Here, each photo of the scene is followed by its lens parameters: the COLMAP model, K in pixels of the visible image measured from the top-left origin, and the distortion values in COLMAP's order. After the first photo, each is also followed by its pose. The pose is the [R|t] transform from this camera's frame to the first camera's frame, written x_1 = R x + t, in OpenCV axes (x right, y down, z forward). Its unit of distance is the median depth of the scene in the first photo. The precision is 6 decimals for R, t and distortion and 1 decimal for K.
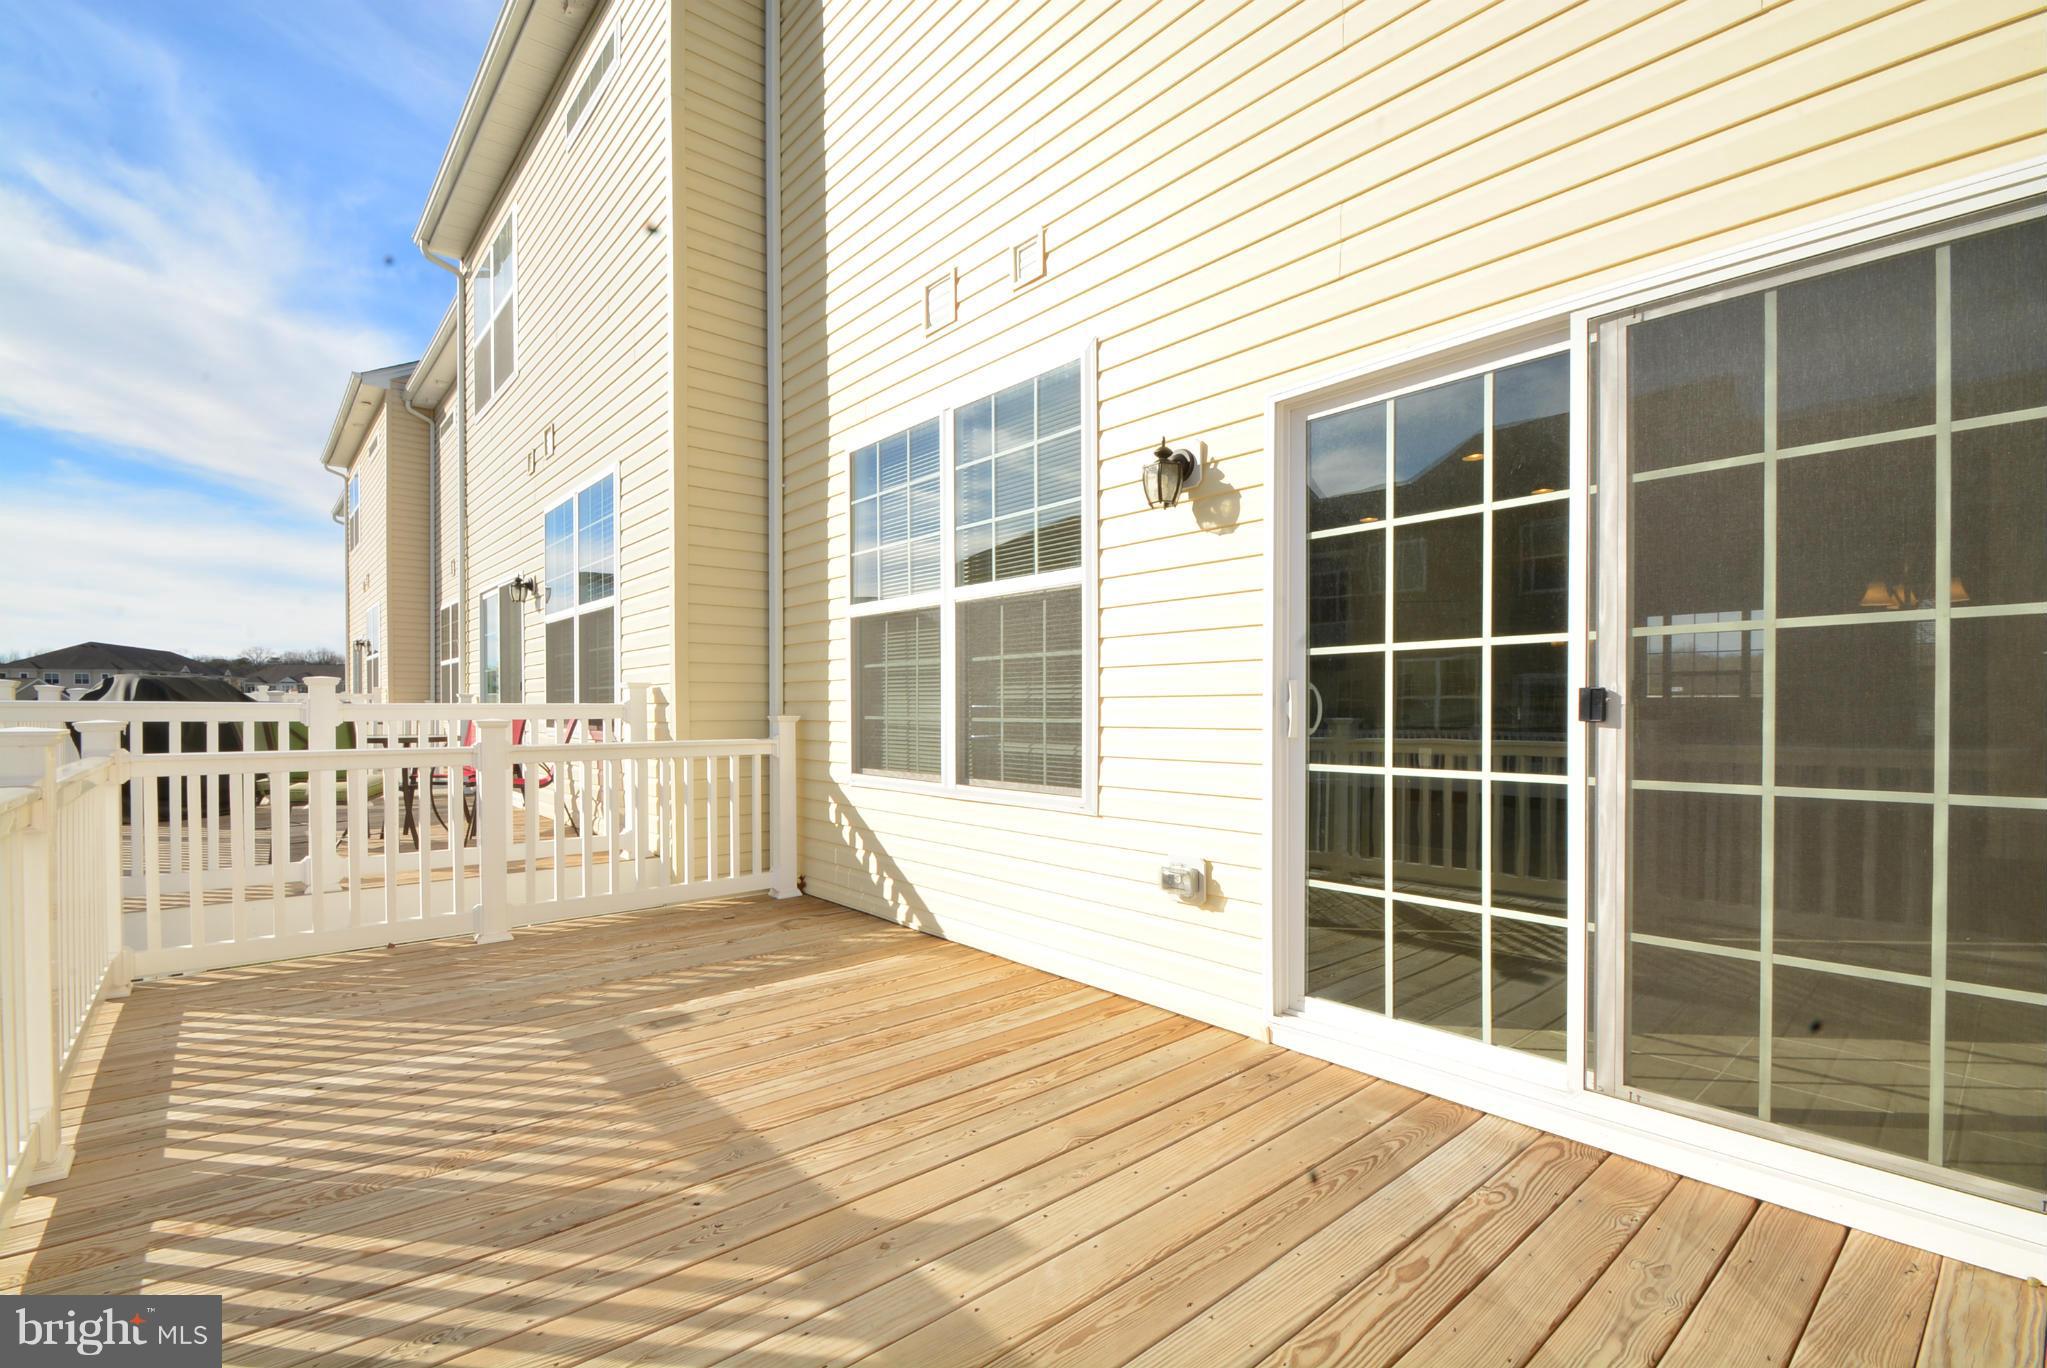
lens RADIAL K [[898.6, 0, 993.3], [0, 898.6, 716.4], [0, 0, 1]] dist [0.011621, -0.013141]
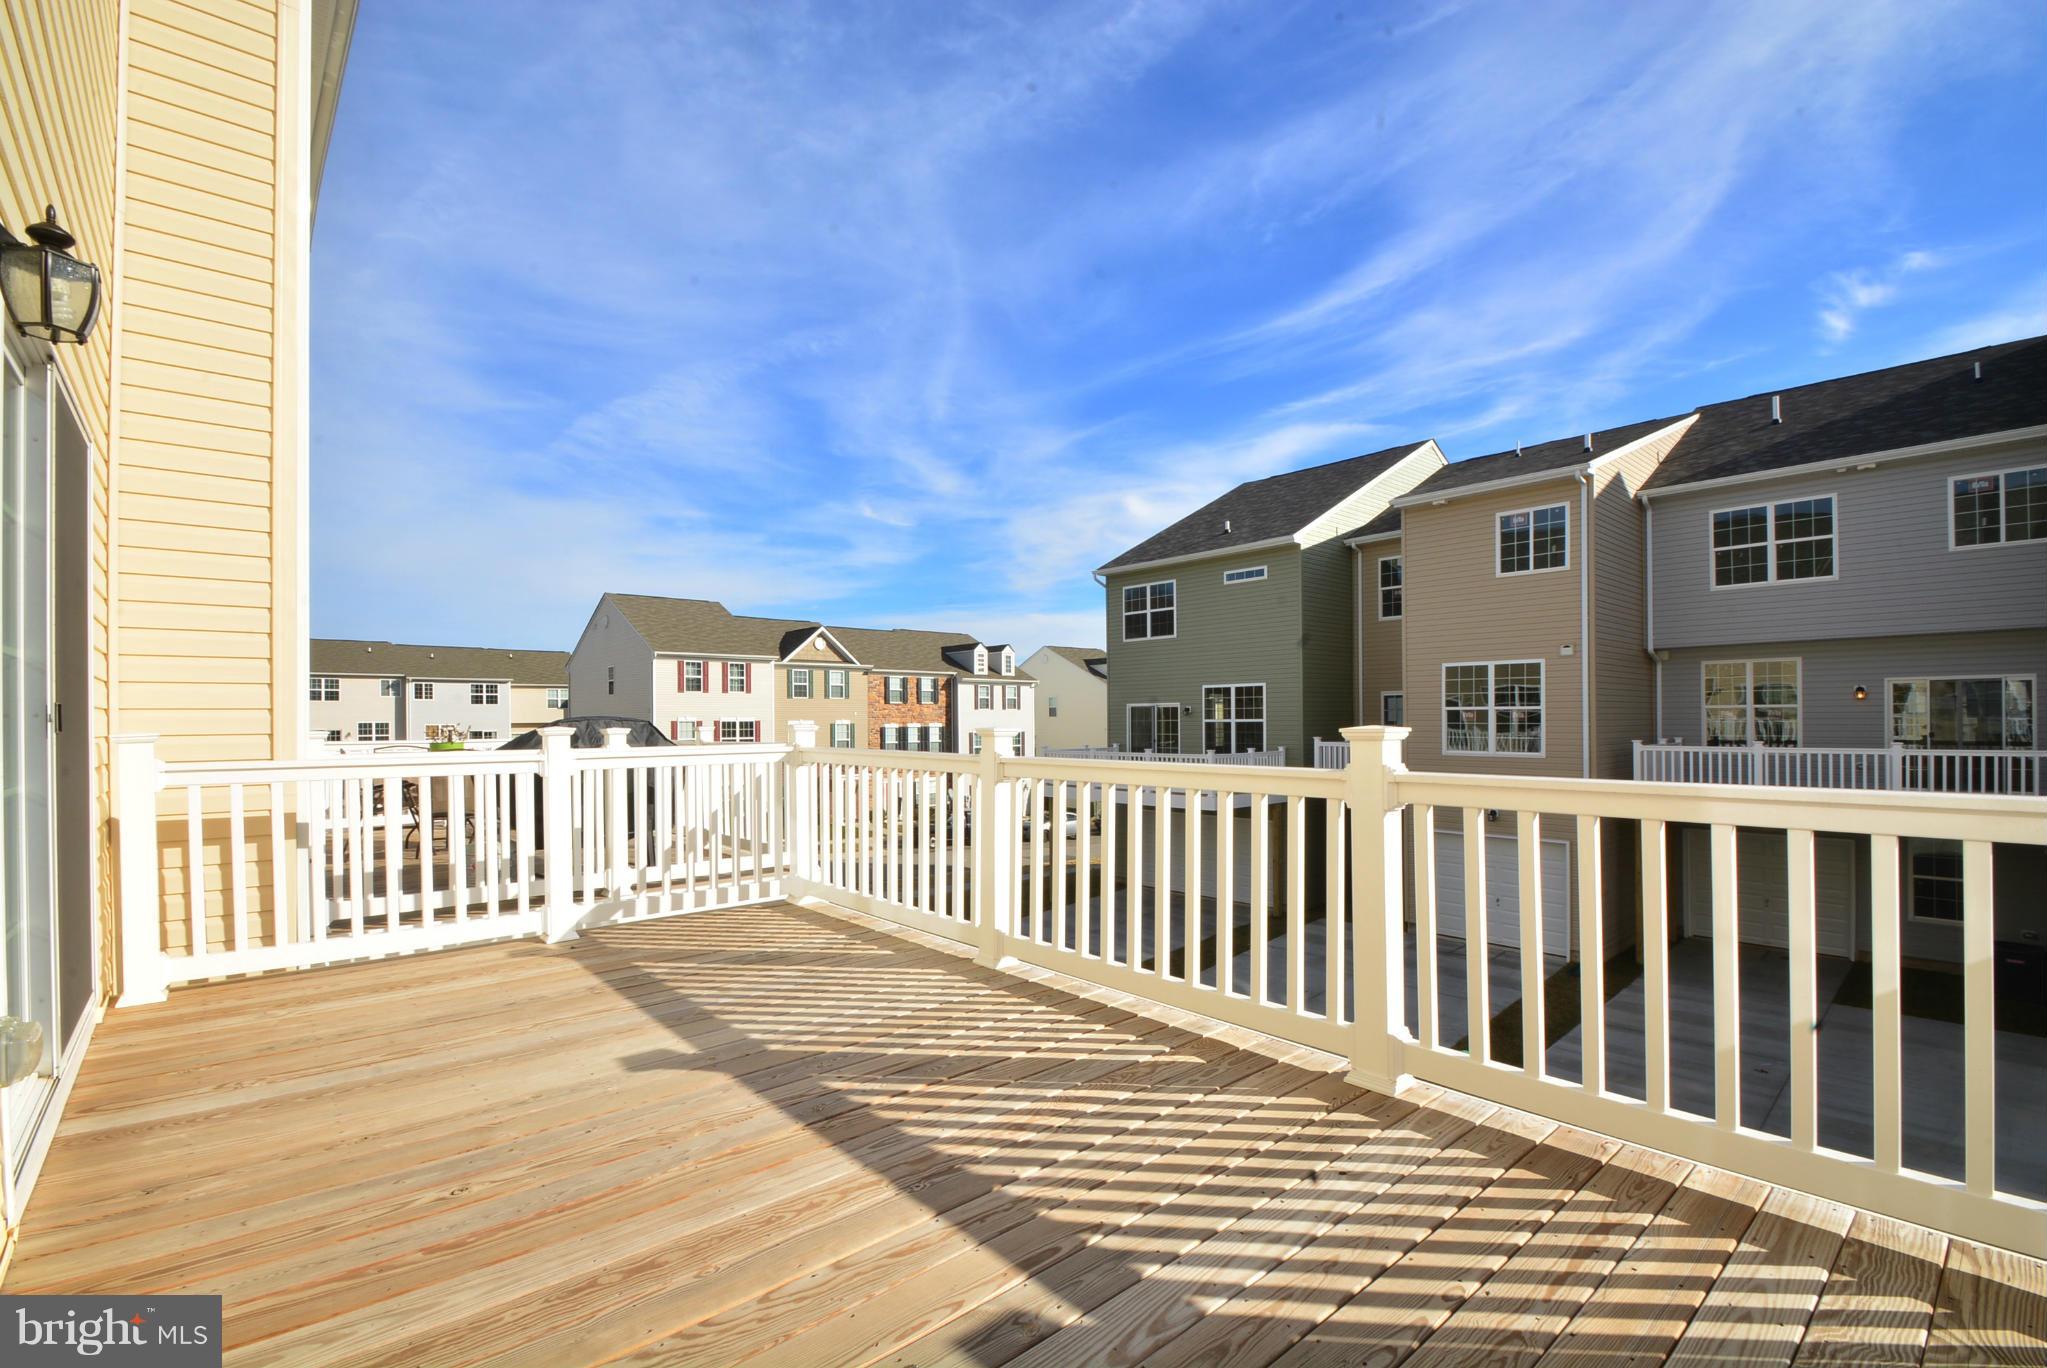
lens RADIAL K [[898.6, 0, 993.3], [0, 898.6, 716.4], [0, 0, 1]] dist [0.011621, -0.013141]
pose [[-0.999931, 0.006867, -0.009519, -0.407681], [0.006843, 0.999973, 0.002583, -0.007552], [0.009537, 0.002517, -0.999951, 1.746808]]
